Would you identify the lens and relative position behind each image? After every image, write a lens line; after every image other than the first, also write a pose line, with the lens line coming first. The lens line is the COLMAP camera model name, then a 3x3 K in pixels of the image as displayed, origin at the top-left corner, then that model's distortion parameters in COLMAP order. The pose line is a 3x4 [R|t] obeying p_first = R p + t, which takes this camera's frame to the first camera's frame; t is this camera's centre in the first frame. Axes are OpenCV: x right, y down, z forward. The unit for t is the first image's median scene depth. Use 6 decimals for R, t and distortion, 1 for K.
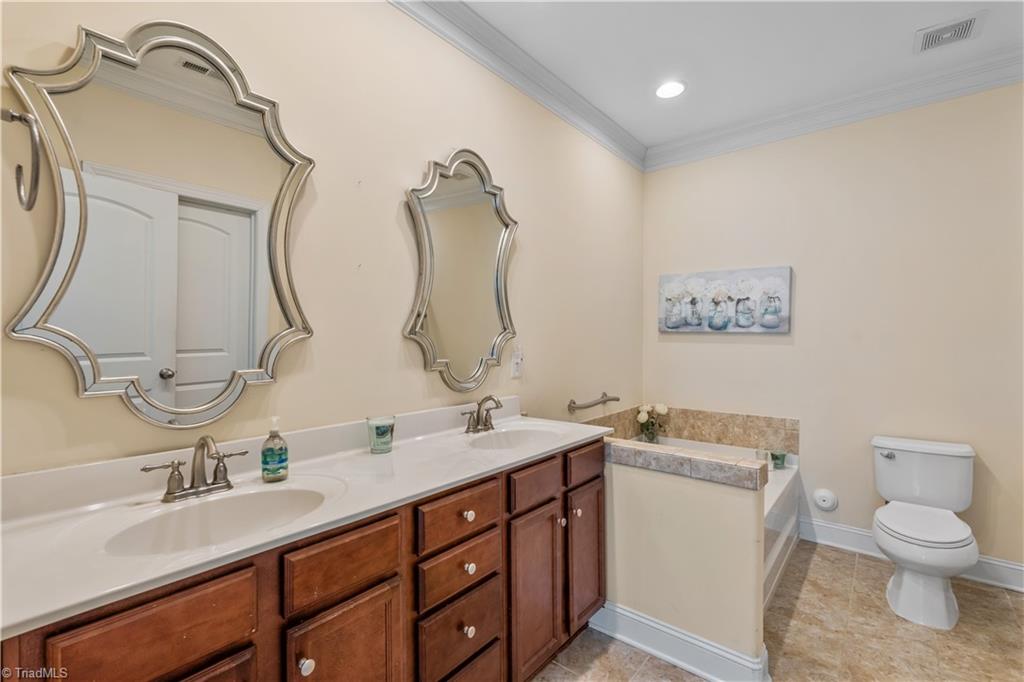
lens RADIAL K [[454.5, 0, 506.6], [0, 454.5, 344.4], [0, 0, 1]] dist [-0.010043, -0.000948]
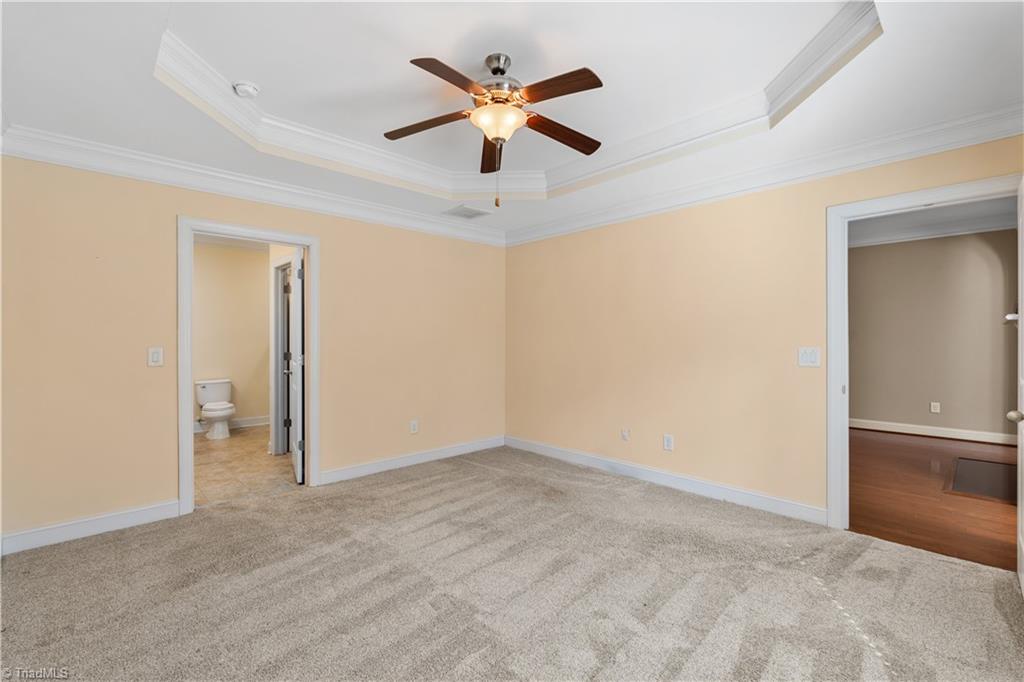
lens RADIAL K [[450.9, 0, 515.4], [0, 450.9, 336.6], [0, 0, 1]] dist [-0.001429, -0.000097]
pose [[0.114026, 0.006170, 0.993459, -1.650898], [0.011271, 0.999908, -0.007504, 0.007384], [-0.993414, 0.012053, 0.113946, -1.157488]]
